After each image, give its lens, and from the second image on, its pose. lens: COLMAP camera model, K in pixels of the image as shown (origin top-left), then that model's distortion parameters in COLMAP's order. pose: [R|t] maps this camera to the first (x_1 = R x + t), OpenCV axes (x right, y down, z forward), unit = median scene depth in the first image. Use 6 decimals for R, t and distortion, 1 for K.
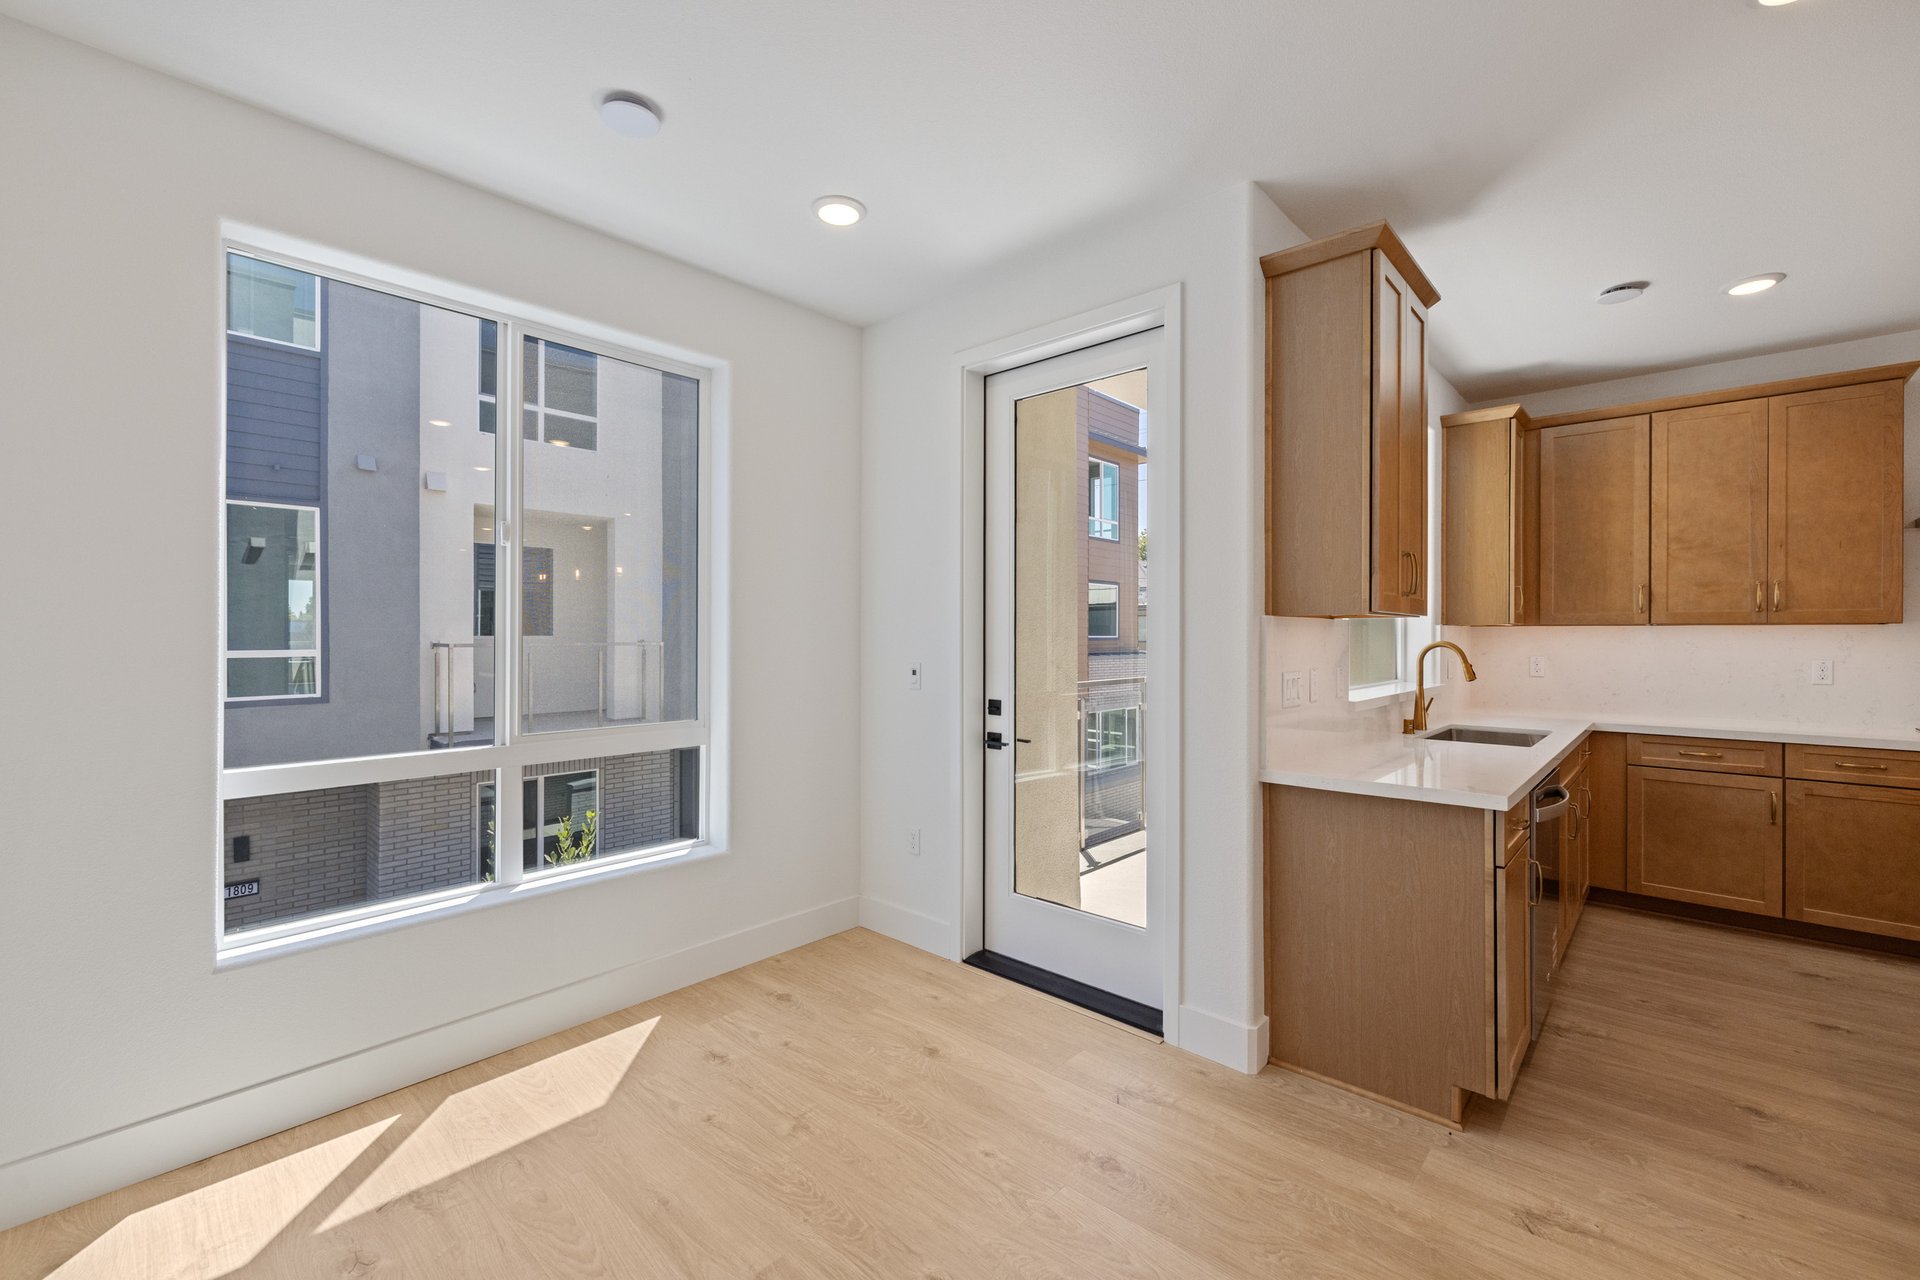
lens RADIAL K [[805.4, 0, 967.3], [0, 805.4, 635.1], [0, 0, 1]] dist [0.001522, 0.000144]
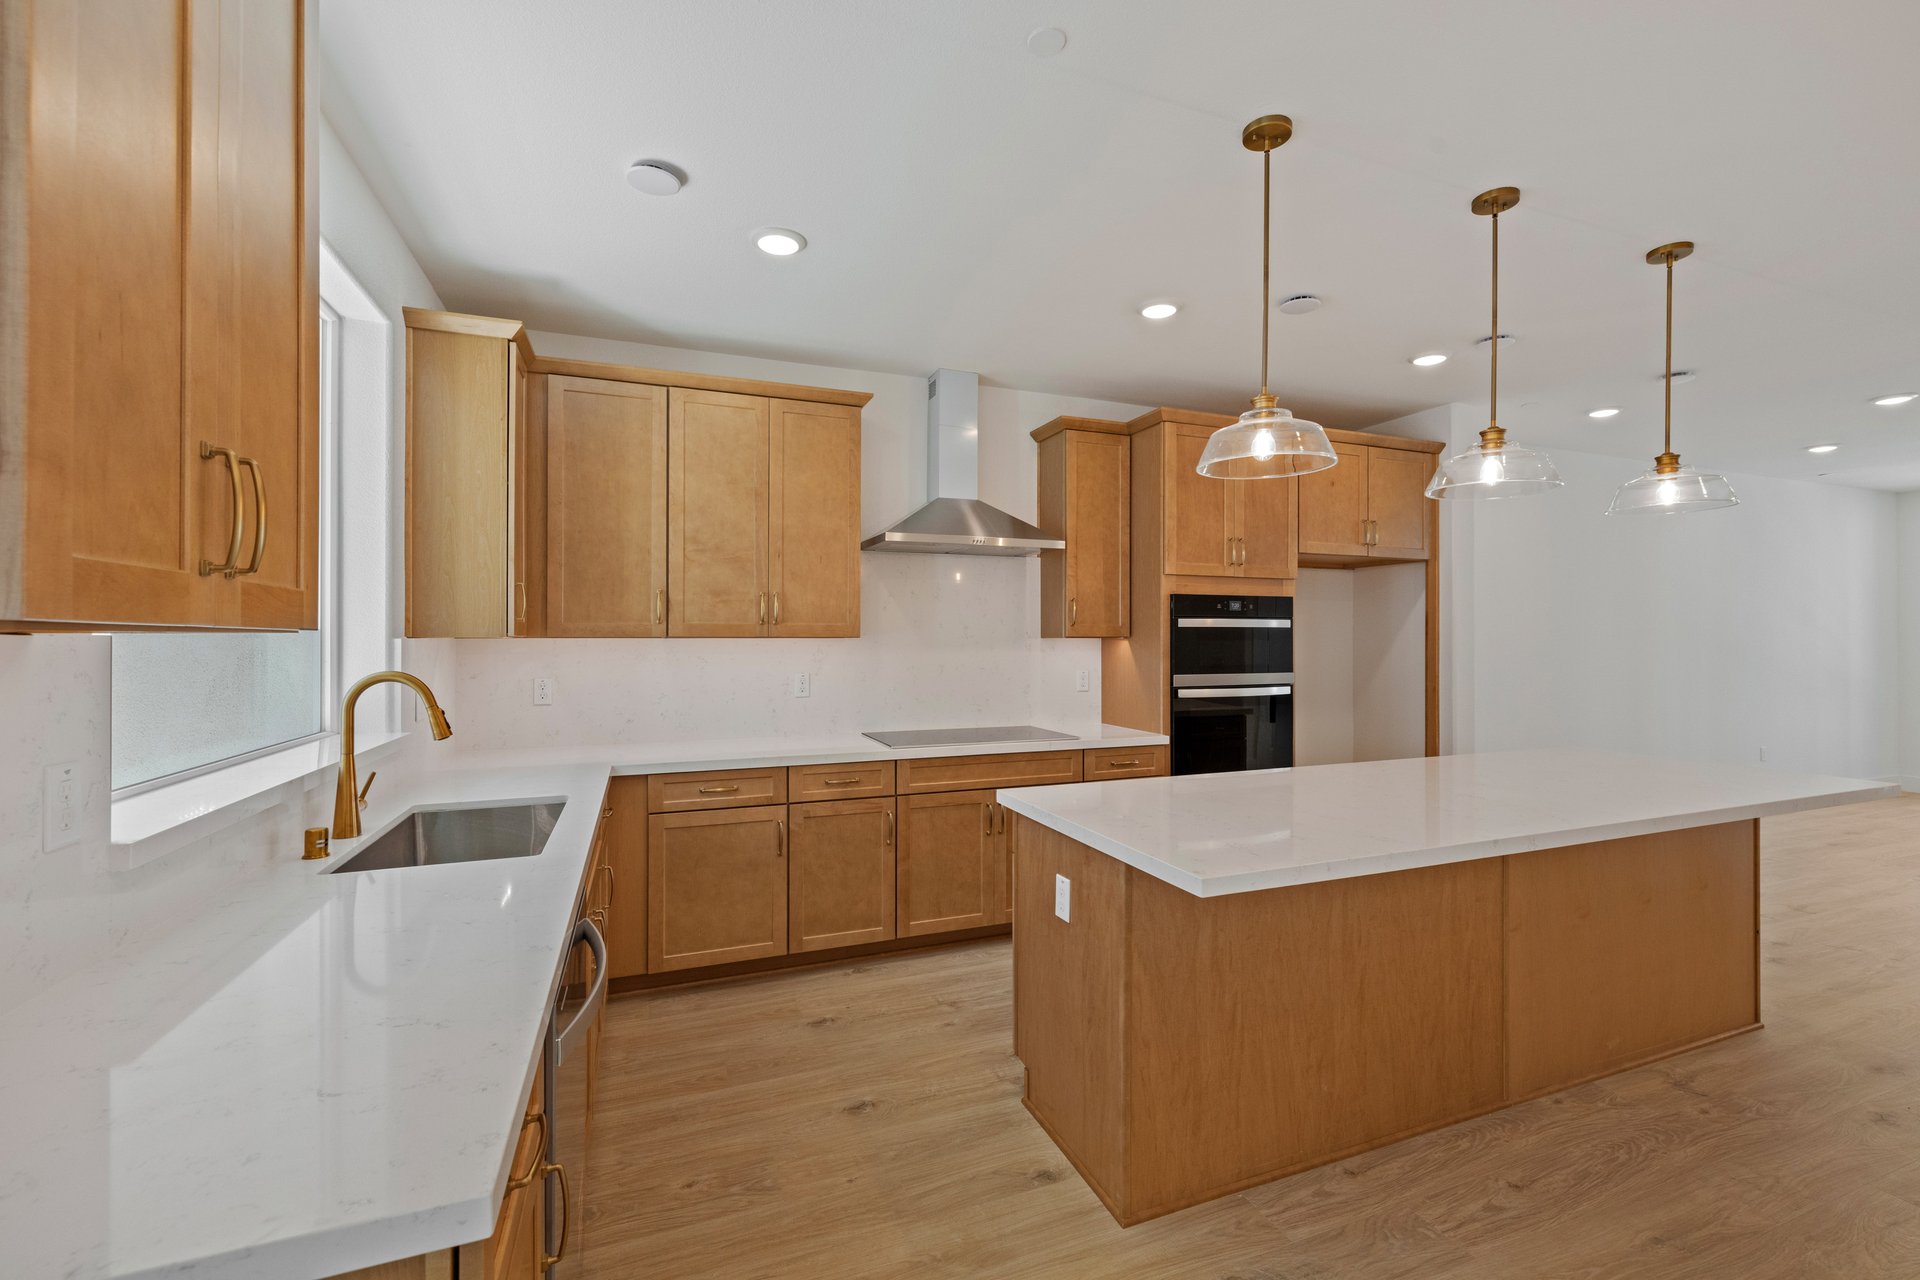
lens RADIAL K [[805.4, 0, 967.3], [0, 805.4, 635.1], [0, 0, 1]] dist [0.001522, 0.000144]
pose [[0.446265, 0.001149, 0.894900, 0.262470], [0.001192, 0.999998, -0.001878, -0.015350], [-0.894900, 0.001905, 0.446262, 0.386128]]
